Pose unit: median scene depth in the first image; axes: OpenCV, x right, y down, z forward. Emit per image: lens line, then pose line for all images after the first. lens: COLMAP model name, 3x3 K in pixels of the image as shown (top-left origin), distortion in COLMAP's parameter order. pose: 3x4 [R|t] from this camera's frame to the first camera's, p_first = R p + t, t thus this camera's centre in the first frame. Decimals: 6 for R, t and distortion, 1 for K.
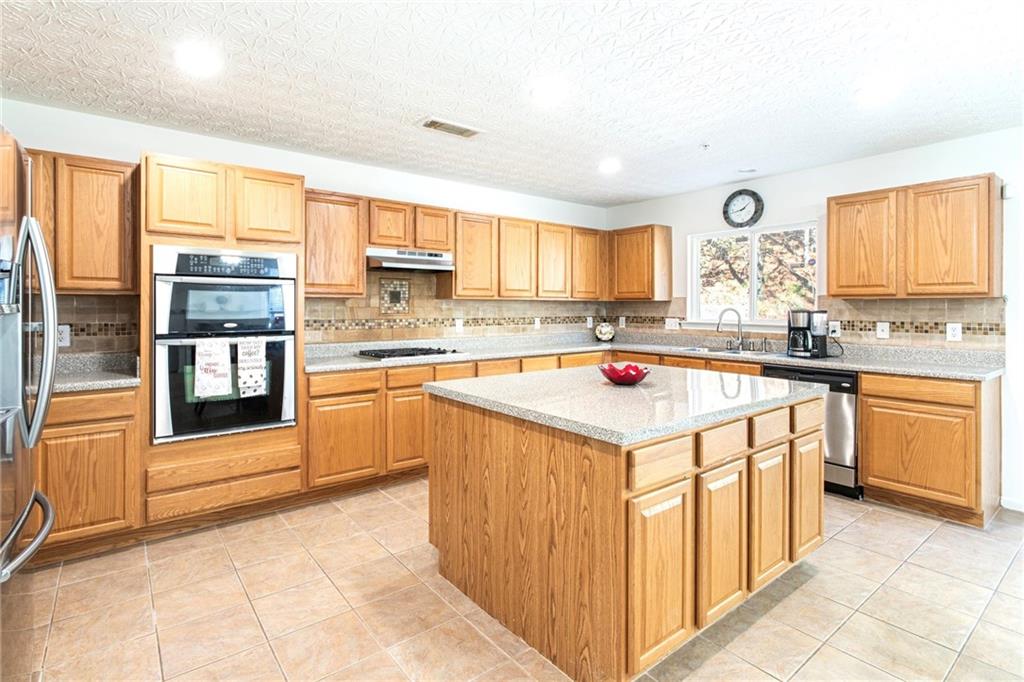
lens RADIAL K [[509.3, 0, 511.2], [0, 509.3, 307.1], [0, 0, 1]] dist [-0.001076, 0.000796]
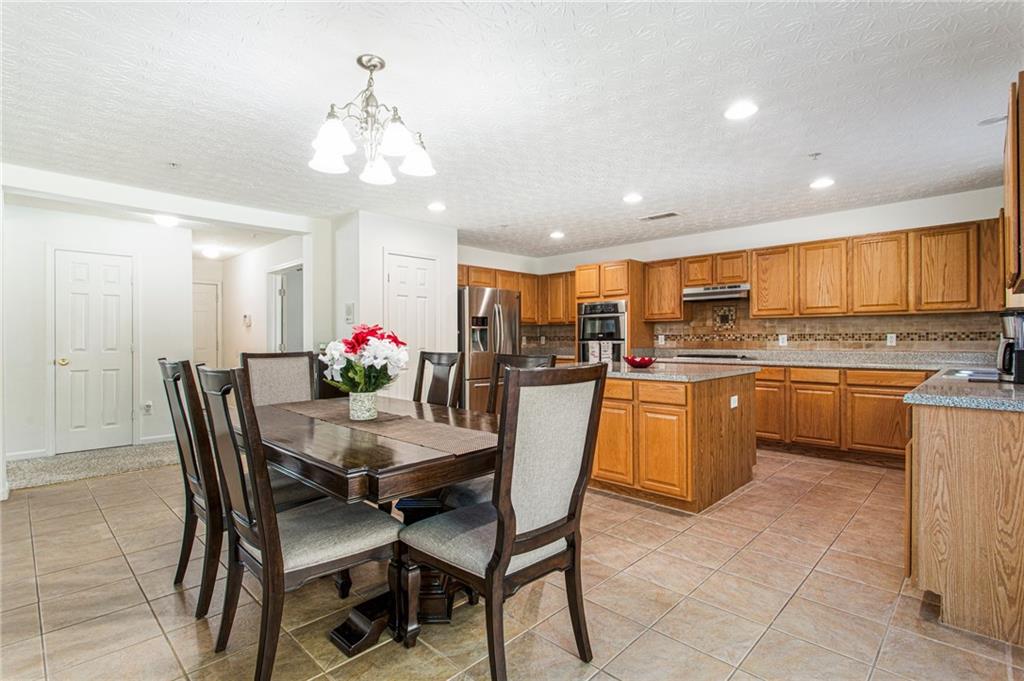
lens RADIAL K [[484.5, 0, 512.0], [0, 484.5, 340.5], [0, 0, 1]] dist [0.001339, 0.000023]
pose [[0.132364, 0.000518, -0.991201, 1.130917], [0.002771, 0.999996, 0.000892, 0.041264], [0.991197, -0.002865, 0.132362, 0.258963]]
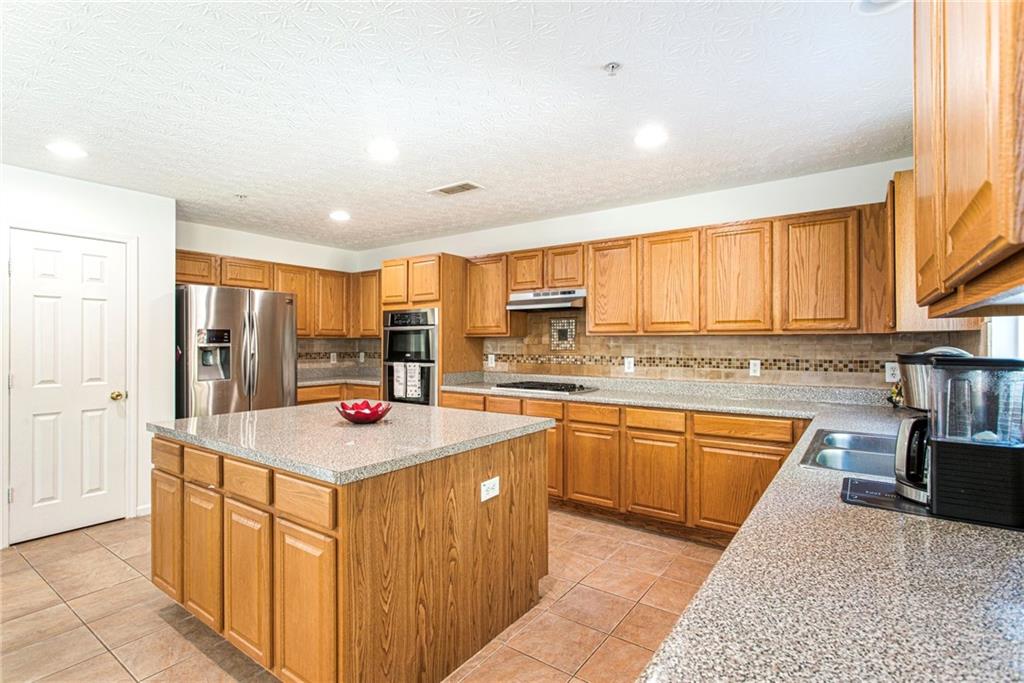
lens RADIAL K [[491.6, 0, 511.0], [0, 491.6, 344.0], [0, 0, 1]] dist [0.001357, 0.000776]
pose [[0.280933, -0.000084, -0.959728, 0.805777], [-0.000782, 1.000000, -0.000317, -0.000061], [0.959727, 0.000840, 0.280932, 0.665045]]
